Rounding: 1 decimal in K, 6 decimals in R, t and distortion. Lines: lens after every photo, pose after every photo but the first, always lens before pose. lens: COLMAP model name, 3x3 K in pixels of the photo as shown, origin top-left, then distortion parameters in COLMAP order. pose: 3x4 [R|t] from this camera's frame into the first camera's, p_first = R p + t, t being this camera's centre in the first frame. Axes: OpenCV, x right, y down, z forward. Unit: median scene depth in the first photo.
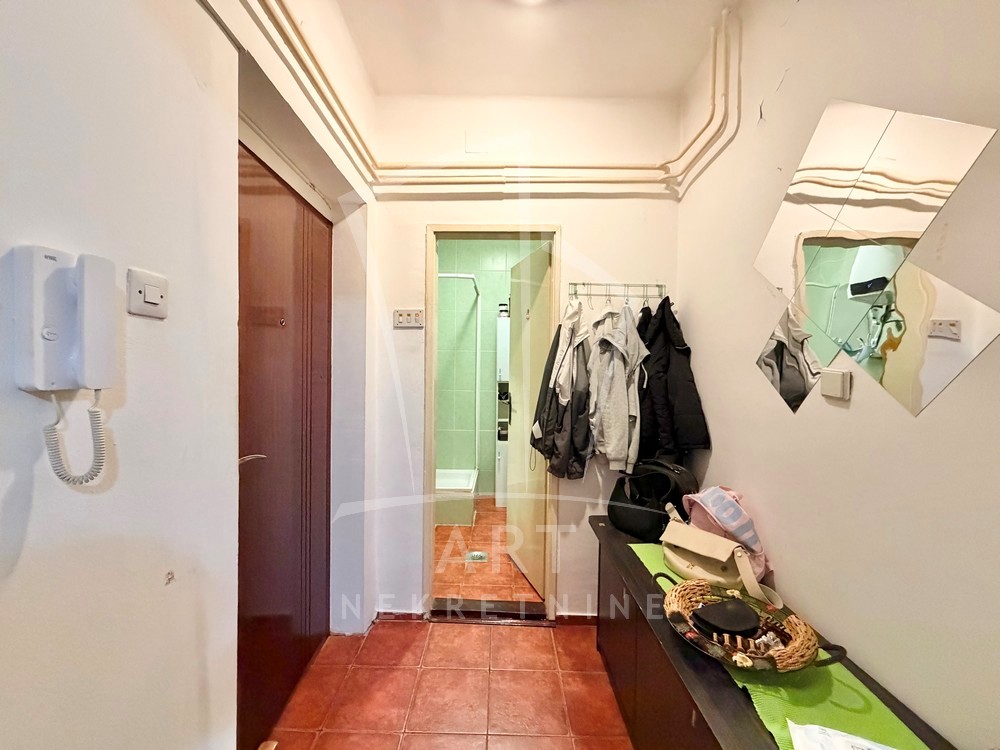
lens RADIAL K [[400.0, 0, 498.0], [0, 400.0, 378.6], [0, 0, 1]] dist [0.000057, -0.000128]
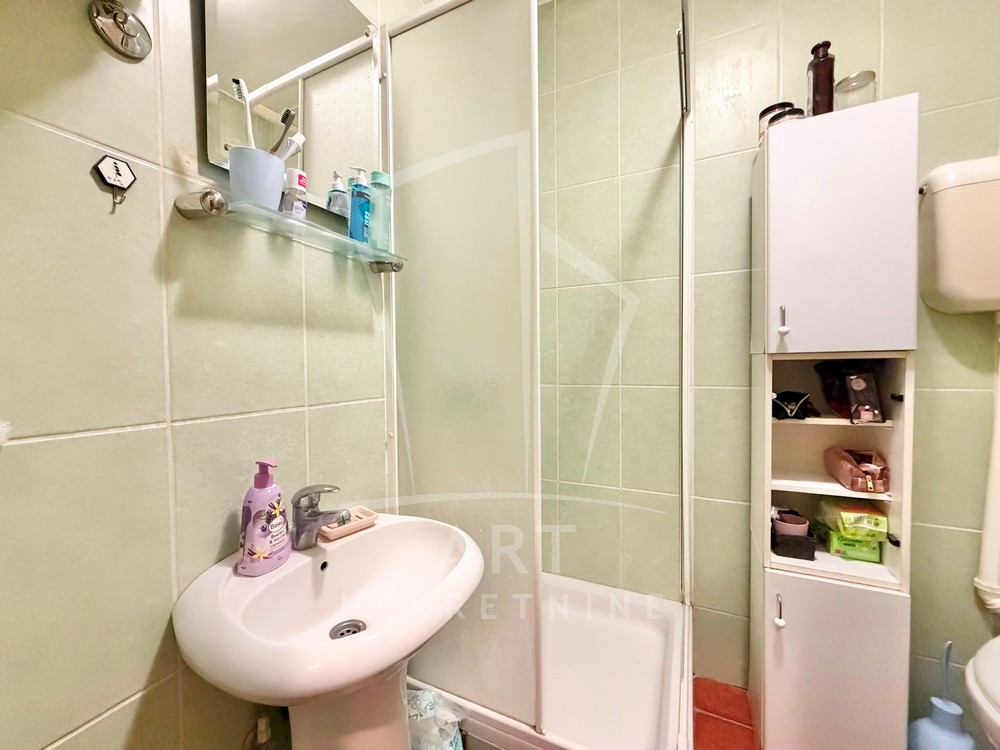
lens RADIAL K [[400.0, 0, 496.8], [0, 400.0, 374.9], [0, 0, 1]] dist [0.000057, -0.000128]
pose [[0.907524, -0.010524, -0.419868, -0.058728], [0.017943, 0.999745, 0.013726, 0.014273], [0.419616, -0.019990, 0.907481, 0.646929]]
